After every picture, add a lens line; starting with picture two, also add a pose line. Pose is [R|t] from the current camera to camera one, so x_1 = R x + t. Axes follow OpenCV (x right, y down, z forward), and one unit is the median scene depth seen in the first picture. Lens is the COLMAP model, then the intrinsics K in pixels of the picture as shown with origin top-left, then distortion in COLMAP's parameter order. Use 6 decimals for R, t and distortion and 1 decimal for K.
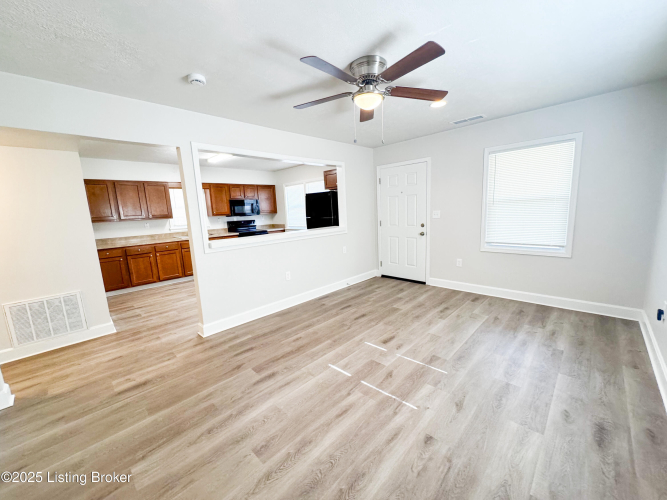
lens RADIAL K [[265.2, 0, 332.9], [0, 265.2, 251.3], [0, 0, 1]] dist [-0.002299, 0.000091]
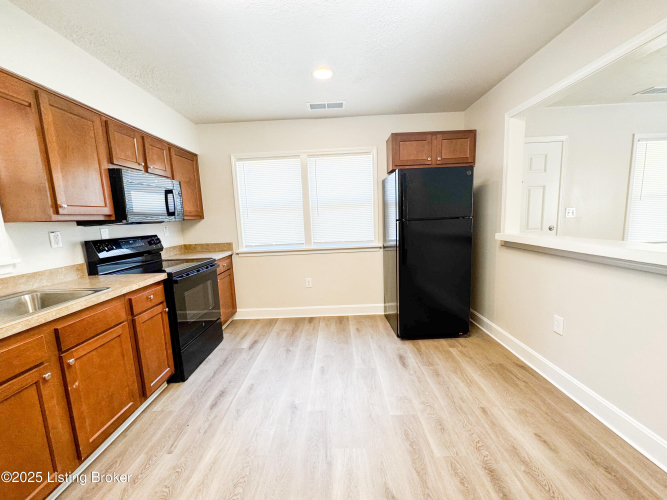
lens RADIAL K [[265.2, 0, 332.9], [0, 265.2, 251.3], [0, 0, 1]] dist [-0.002299, 0.000091]
pose [[0.721069, -0.074003, 0.688900, -0.781871], [0.118835, 0.992756, -0.017740, -0.121132], [-0.682597, 0.094657, 0.724639, 1.146899]]
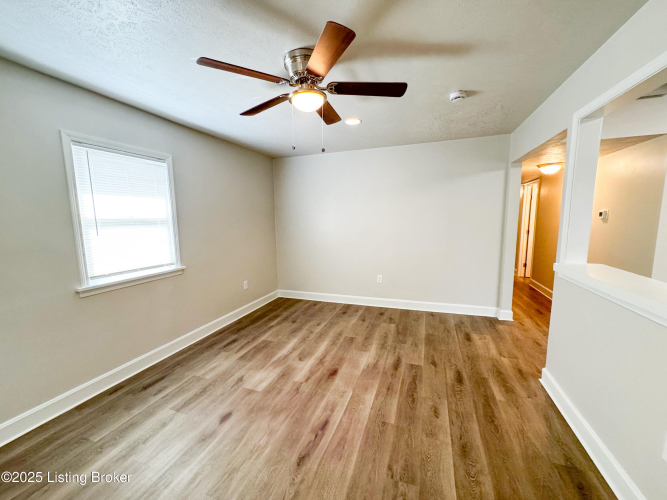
lens RADIAL K [[265.2, 0, 332.9], [0, 265.2, 251.3], [0, 0, 1]] dist [-0.002299, 0.000091]
pose [[-0.903728, 0.115190, -0.412318, 0.276456], [-0.010351, 0.956960, 0.290036, -0.209942], [0.427981, 0.266382, -0.863639, 1.125114]]
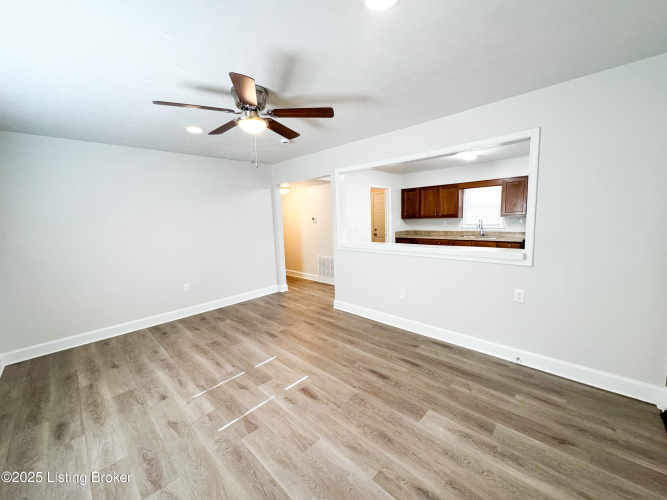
lens RADIAL K [[265.2, 0, 332.9], [0, 265.2, 251.3], [0, 0, 1]] dist [-0.002299, 0.000091]
pose [[0.010630, 0.174952, -0.984520, 0.729923], [-0.127090, 0.976827, 0.172213, -0.181151], [0.991834, 0.123291, 0.032619, 0.789997]]
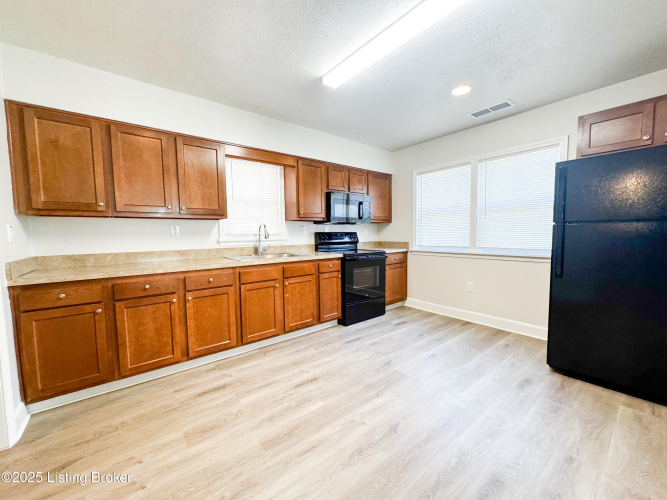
lens RADIAL K [[265.2, 0, 332.9], [0, 265.2, 251.3], [0, 0, 1]] dist [-0.002299, 0.000091]
pose [[0.992446, 0.042420, -0.115113, -0.575414], [-0.052206, 0.995150, -0.083371, -0.056084], [0.111018, 0.088750, 0.989848, 0.891157]]
